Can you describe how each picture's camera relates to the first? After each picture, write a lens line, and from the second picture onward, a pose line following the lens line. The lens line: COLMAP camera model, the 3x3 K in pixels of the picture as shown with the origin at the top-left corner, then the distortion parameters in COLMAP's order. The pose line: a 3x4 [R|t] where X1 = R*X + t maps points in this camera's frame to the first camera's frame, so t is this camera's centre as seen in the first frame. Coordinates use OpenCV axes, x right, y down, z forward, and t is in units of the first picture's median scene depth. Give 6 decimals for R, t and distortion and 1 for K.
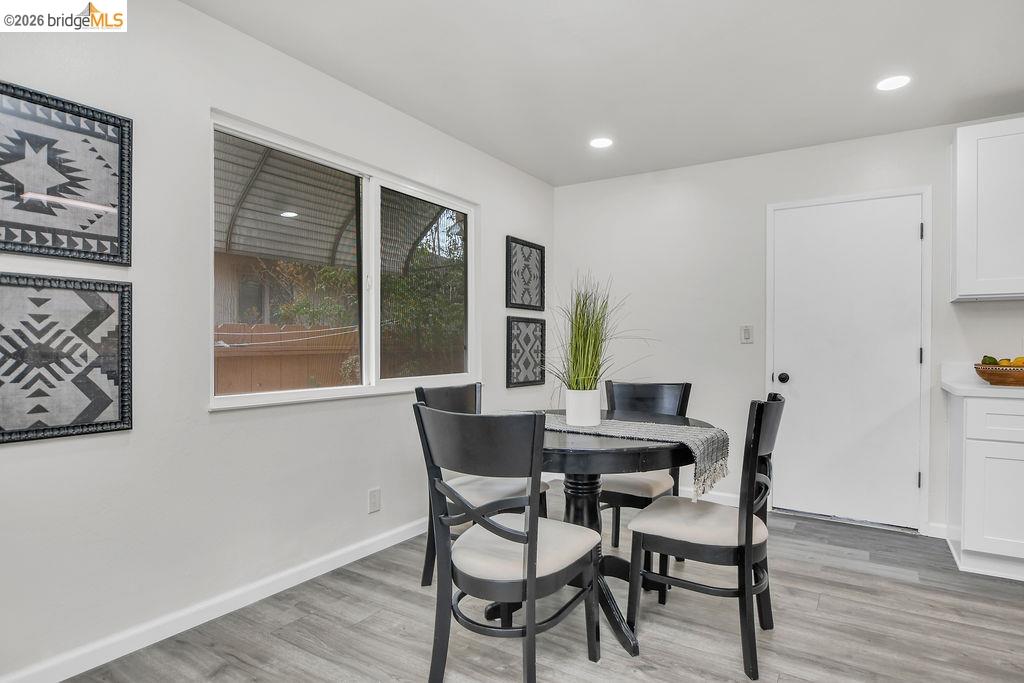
lens RADIAL K [[546.5, 0, 512.3], [0, 546.5, 350.3], [0, 0, 1]] dist [-0.014134, -0.001735]
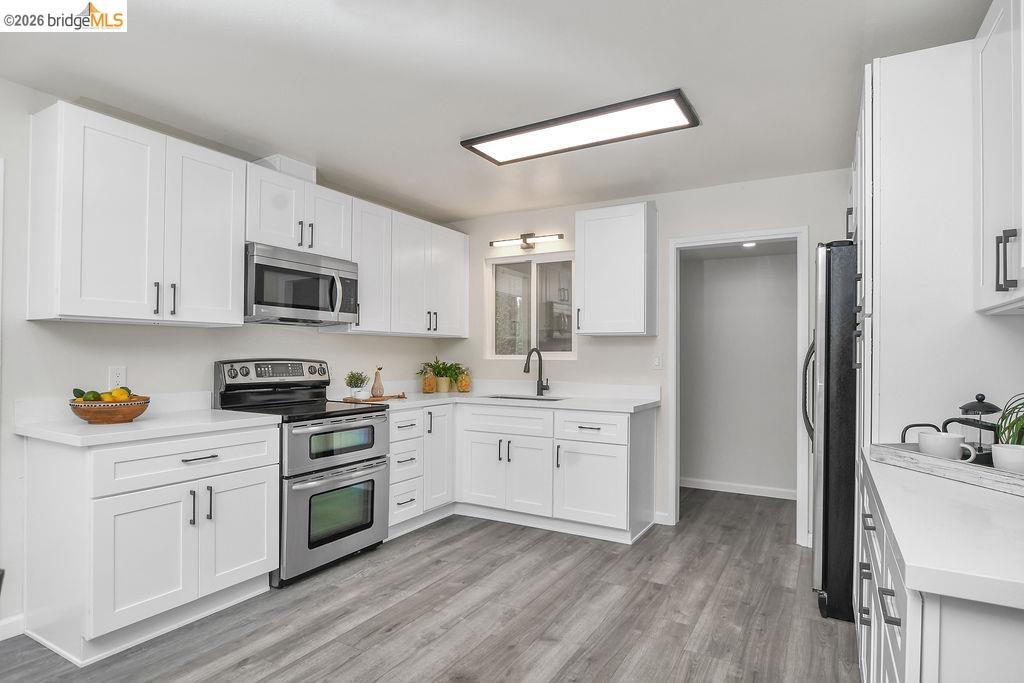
lens RADIAL K [[546.8, 0, 524.2], [0, 546.8, 348.9], [0, 0, 1]] dist [-0.021450, 0.003354]
pose [[-0.057469, 0.006492, 0.998326, 0.007452], [-0.001124, 0.999978, -0.006568, -0.050094], [-0.998347, -0.001500, -0.057460, 0.381319]]
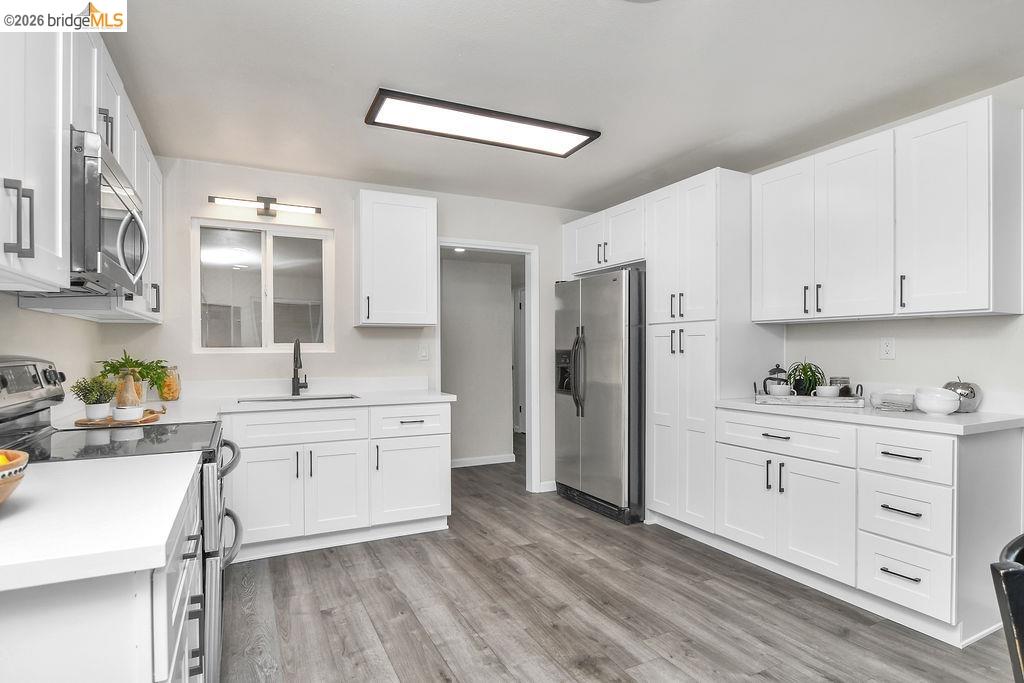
lens RADIAL K [[546.8, 0, 524.7], [0, 546.8, 348.5], [0, 0, 1]] dist [-0.021450, 0.003354]
pose [[-0.866222, -0.001491, 0.499657, 0.437198], [0.002292, 0.999973, 0.006959, -0.047784], [-0.499654, 0.007173, -0.866195, 1.097512]]
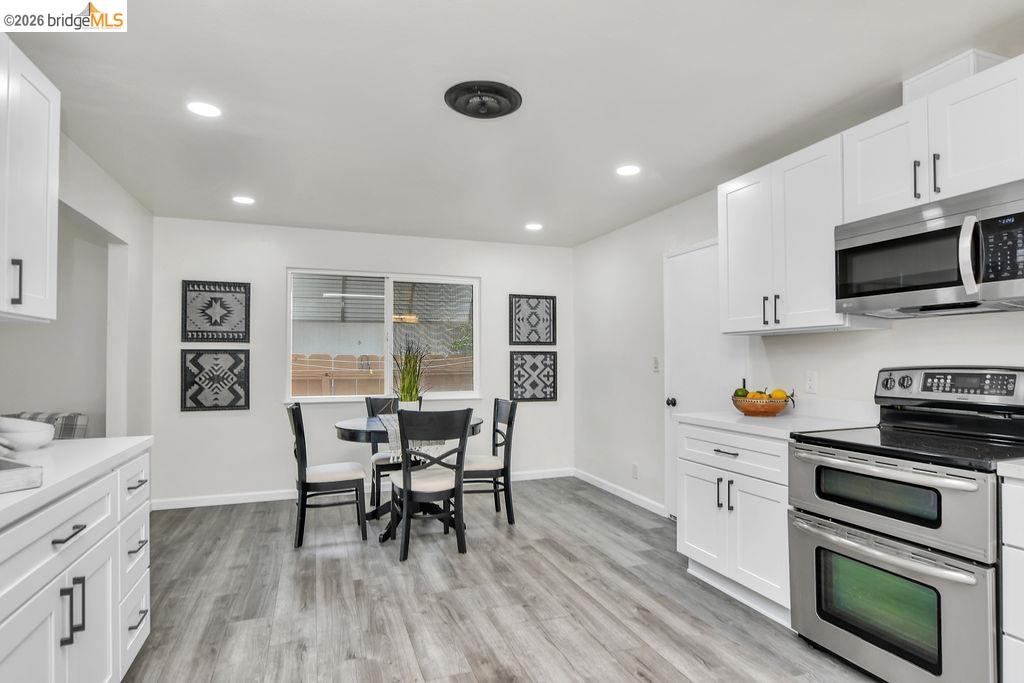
lens RADIAL K [[546.5, 0, 517.8], [0, 546.5, 351.2], [0, 0, 1]] dist [-0.014134, -0.001735]
pose [[0.799508, -0.014735, -0.600474, 1.192641], [-0.000289, 0.999690, -0.024915, -0.037699], [0.600655, 0.020094, 0.799256, -0.162548]]
